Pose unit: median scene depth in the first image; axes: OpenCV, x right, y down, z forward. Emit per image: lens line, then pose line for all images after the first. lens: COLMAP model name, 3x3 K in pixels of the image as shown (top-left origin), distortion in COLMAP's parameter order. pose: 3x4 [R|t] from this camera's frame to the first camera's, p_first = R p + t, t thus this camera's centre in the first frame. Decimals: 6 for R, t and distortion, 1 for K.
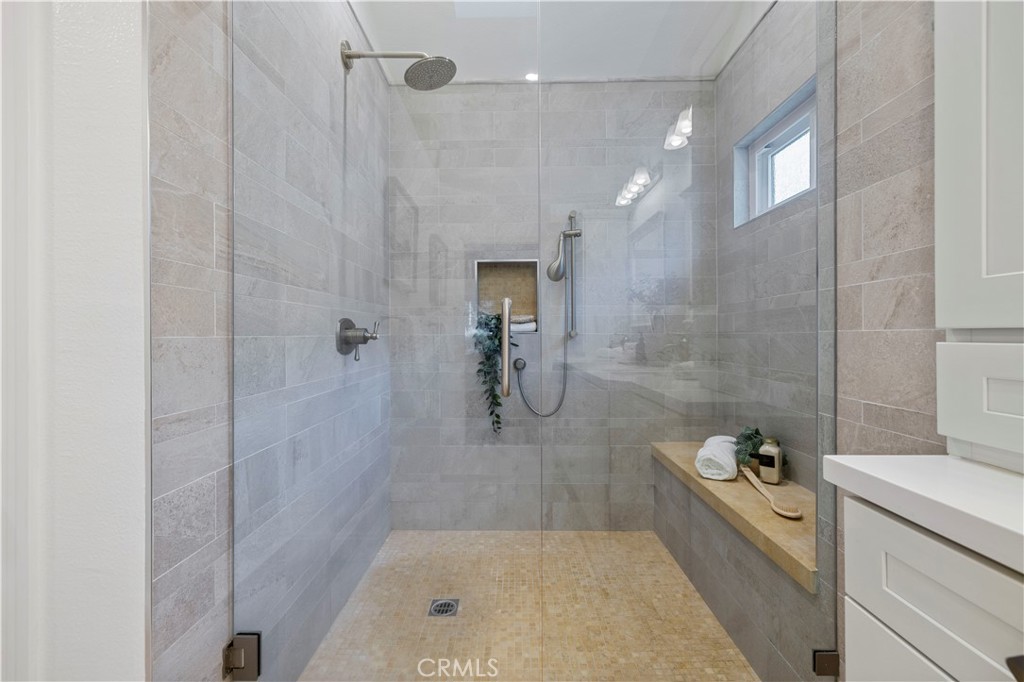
lens RADIAL K [[434.8, 0, 511.4], [0, 434.8, 333.0], [0, 0, 1]] dist [-0.002319, -0.000670]
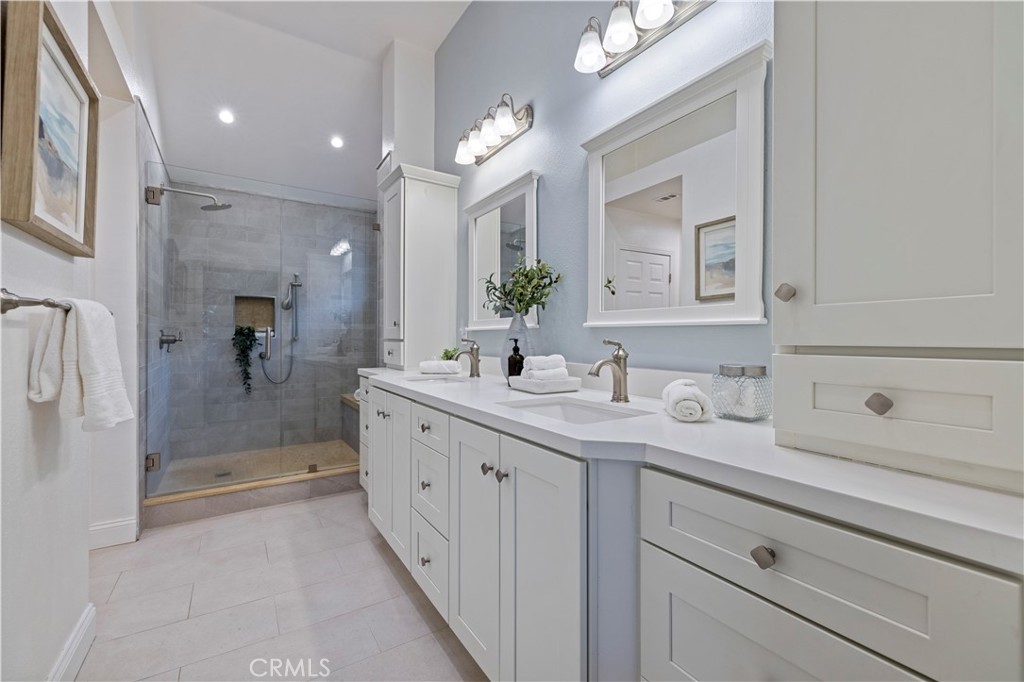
lens RADIAL K [[434.8, 0, 507.6], [0, 434.8, 337.3], [0, 0, 1]] dist [-0.002319, -0.000670]
pose [[0.839083, 0.007581, 0.543951, -0.110269], [-0.000221, 0.999908, -0.013594, 0.022434], [-0.544003, 0.011287, 0.839007, -1.036697]]
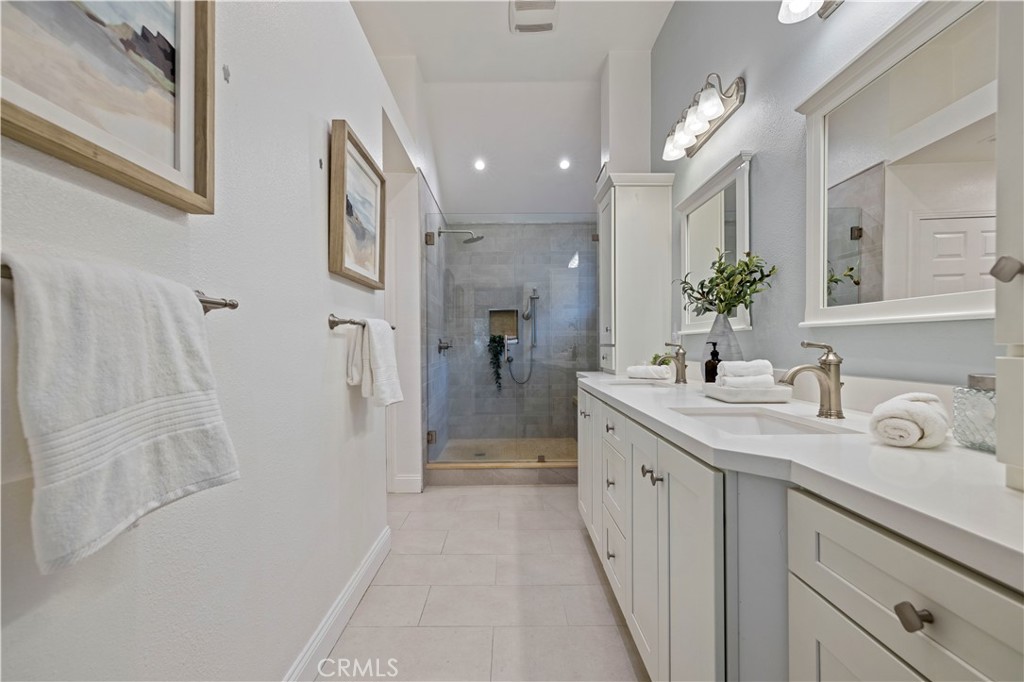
lens RADIAL K [[434.8, 0, 498.6], [0, 434.8, 347.8], [0, 0, 1]] dist [-0.002319, -0.000670]
pose [[0.999986, -0.001410, -0.005193, -0.025512], [0.001387, 0.999989, -0.004477, 0.026200], [0.005199, 0.004470, 0.999976, -1.105772]]
